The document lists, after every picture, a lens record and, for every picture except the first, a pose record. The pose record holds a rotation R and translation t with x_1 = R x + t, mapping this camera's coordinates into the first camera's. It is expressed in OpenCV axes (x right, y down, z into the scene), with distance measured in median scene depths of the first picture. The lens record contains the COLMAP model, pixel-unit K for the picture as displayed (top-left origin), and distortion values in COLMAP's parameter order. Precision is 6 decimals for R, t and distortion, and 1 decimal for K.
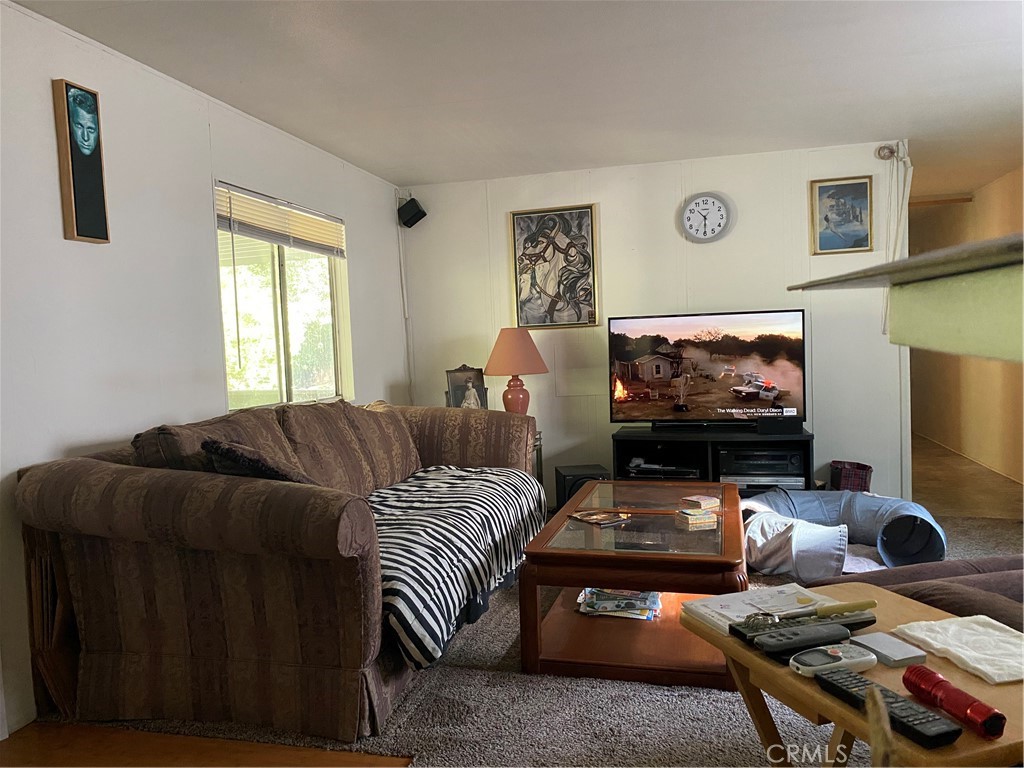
lens RADIAL K [[777.6, 0, 517.1], [0, 777.6, 386.0], [0, 0, 1]] dist [0.052078, -0.060808]
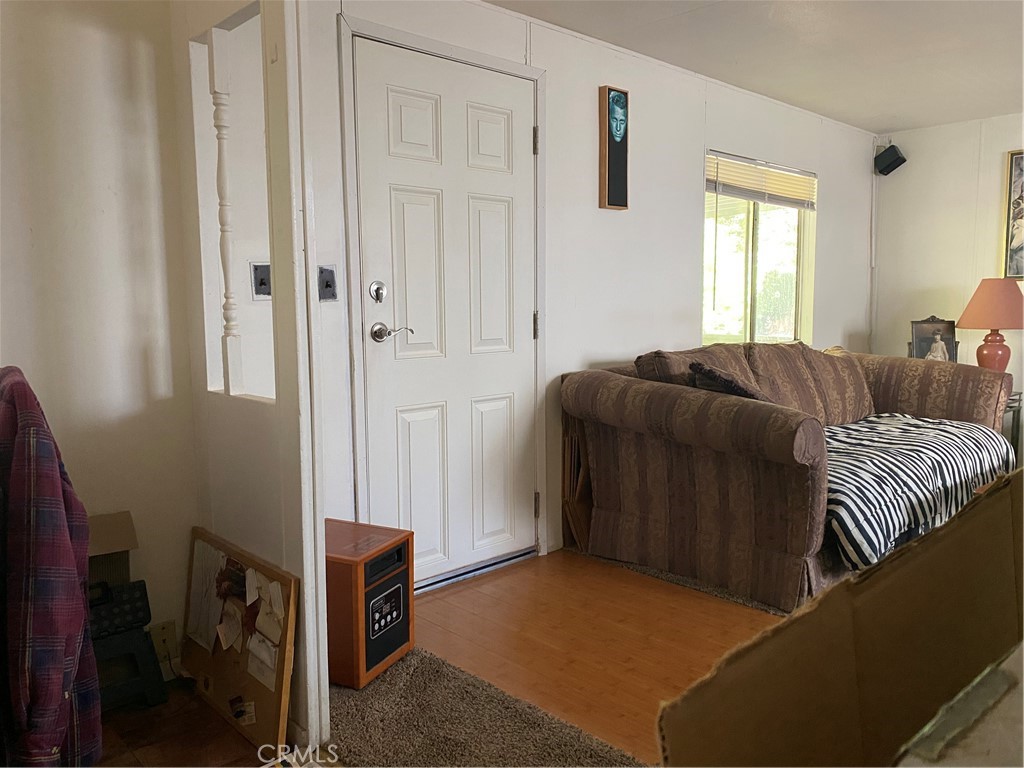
lens RADIAL K [[777.6, 0, 502.3], [0, 777.6, 385.8], [0, 0, 1]] dist [0.052078, -0.060808]
pose [[0.836811, 0.091715, -0.539756, 0.034883], [-0.055886, 0.995029, 0.082432, 0.015737], [0.544633, -0.038815, 0.837776, -0.221096]]
